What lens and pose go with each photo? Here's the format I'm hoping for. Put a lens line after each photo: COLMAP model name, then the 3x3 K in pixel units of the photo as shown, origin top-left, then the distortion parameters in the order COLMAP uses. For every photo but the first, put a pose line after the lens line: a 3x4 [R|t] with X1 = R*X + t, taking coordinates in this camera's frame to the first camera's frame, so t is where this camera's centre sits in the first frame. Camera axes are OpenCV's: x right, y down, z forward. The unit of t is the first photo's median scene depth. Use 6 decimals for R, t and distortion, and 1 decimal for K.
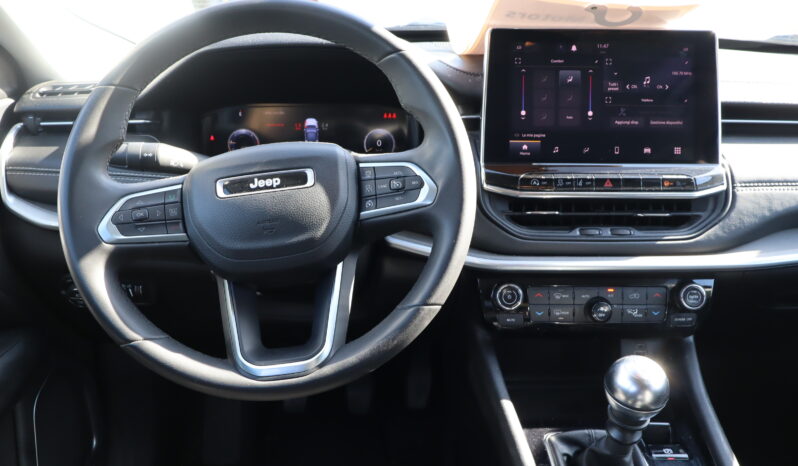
lens RADIAL K [[637.8, 0, 399.0], [0, 637.8, 233.0], [0, 0, 1]] dist [0.006087, 0.003884]
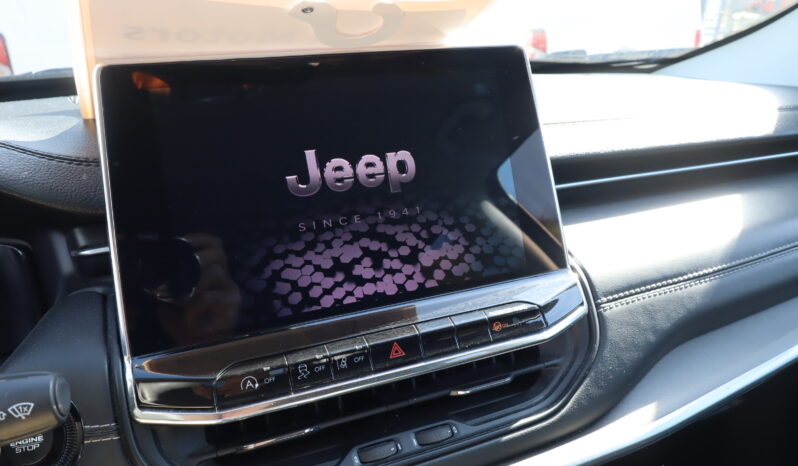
lens RADIAL K [[637.8, 0, 399.0], [0, 637.8, 233.0], [0, 0, 1]] dist [0.006087, 0.003884]
pose [[0.933892, -0.151886, 0.323692, 0.180486], [0.167797, 0.985584, -0.021651, -0.158780], [-0.315737, 0.074535, 0.945915, 0.515290]]
